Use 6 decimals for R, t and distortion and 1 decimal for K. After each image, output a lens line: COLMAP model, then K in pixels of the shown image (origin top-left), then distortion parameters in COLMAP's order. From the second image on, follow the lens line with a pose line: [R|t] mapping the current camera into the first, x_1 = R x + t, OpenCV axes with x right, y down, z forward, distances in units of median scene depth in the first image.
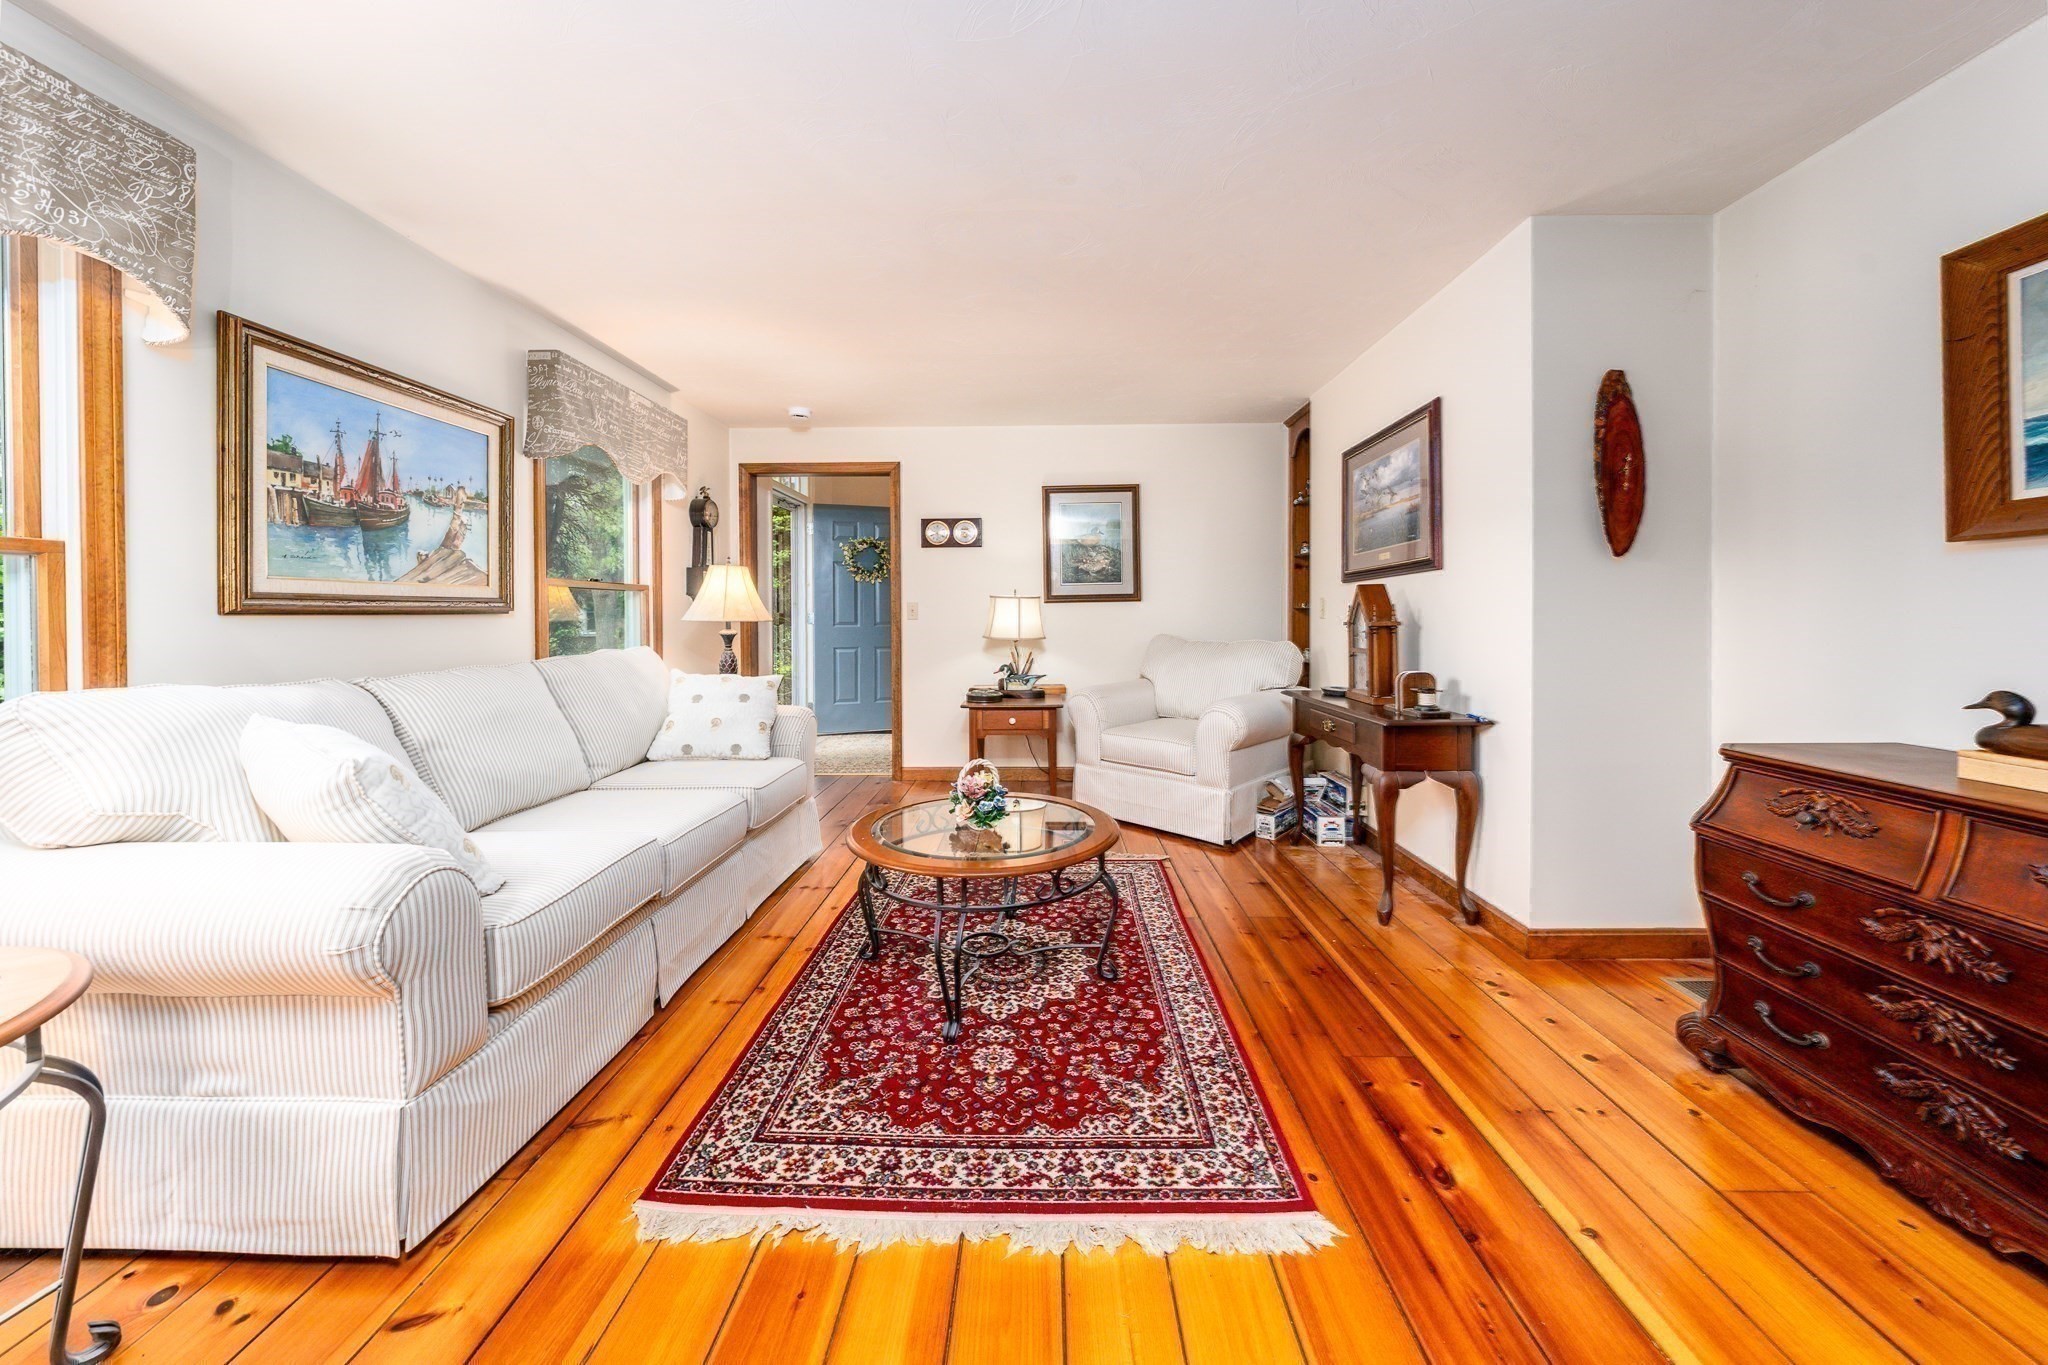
lens RADIAL K [[757.7, 0, 1023.7], [0, 757.7, 620.3], [0, 0, 1]] dist [-0.000302, -0.000042]
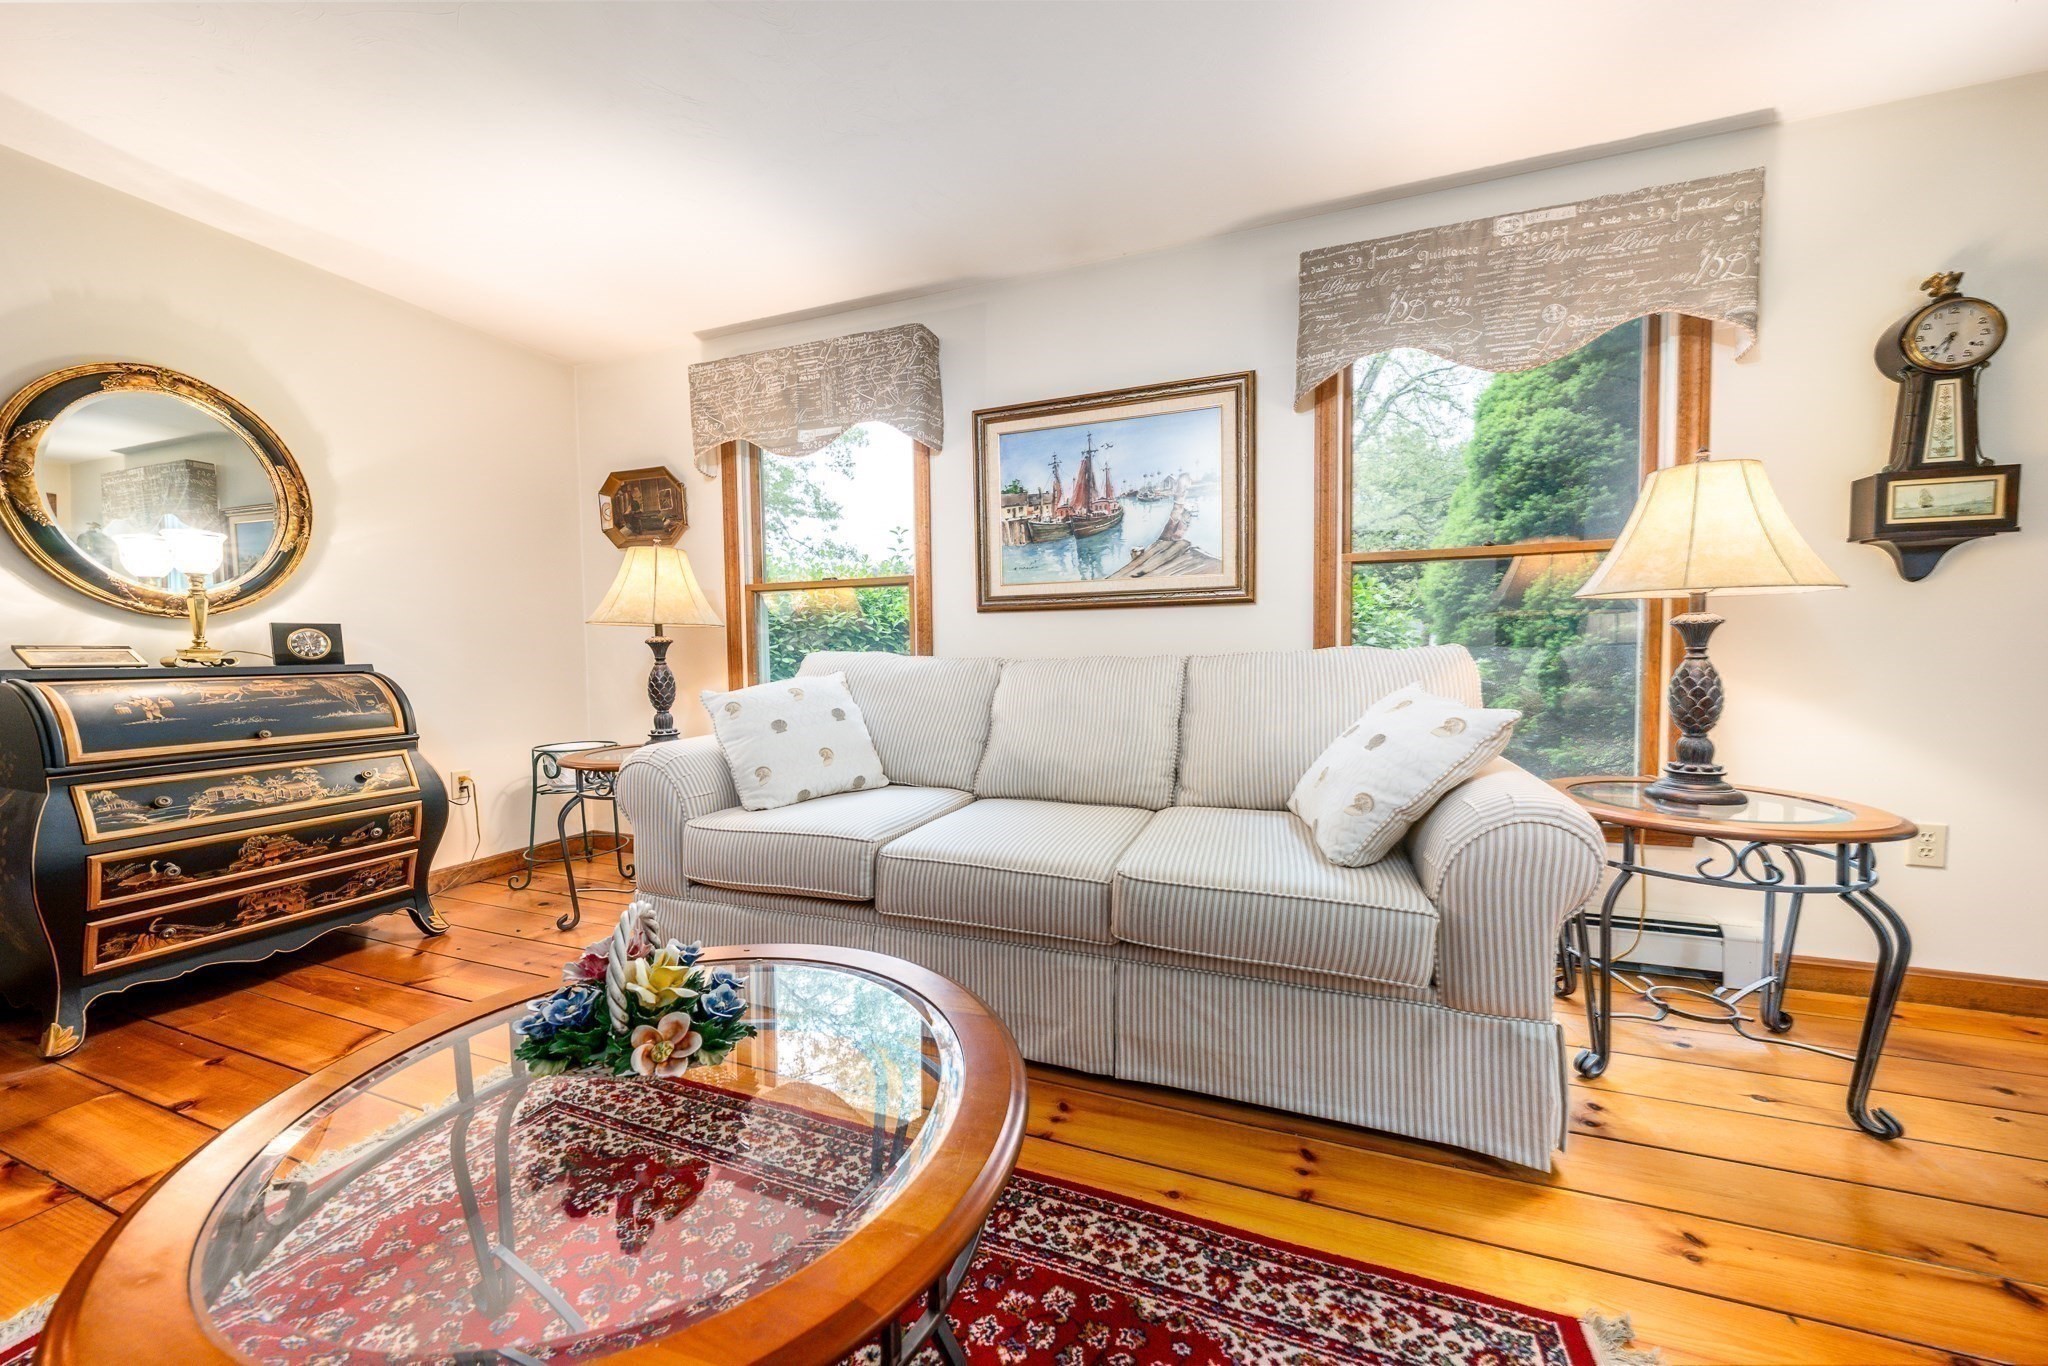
lens RADIAL K [[700.2, 0, 1016.6], [0, 700.2, 673.6], [0, 0, 1]] dist [0.000093, 0.000115]
pose [[-0.311629, 0.040379, -0.949346, 0.212677], [0.005391, 0.999156, 0.040728, 0.047828], [0.950189, 0.007575, -0.311583, 1.237236]]
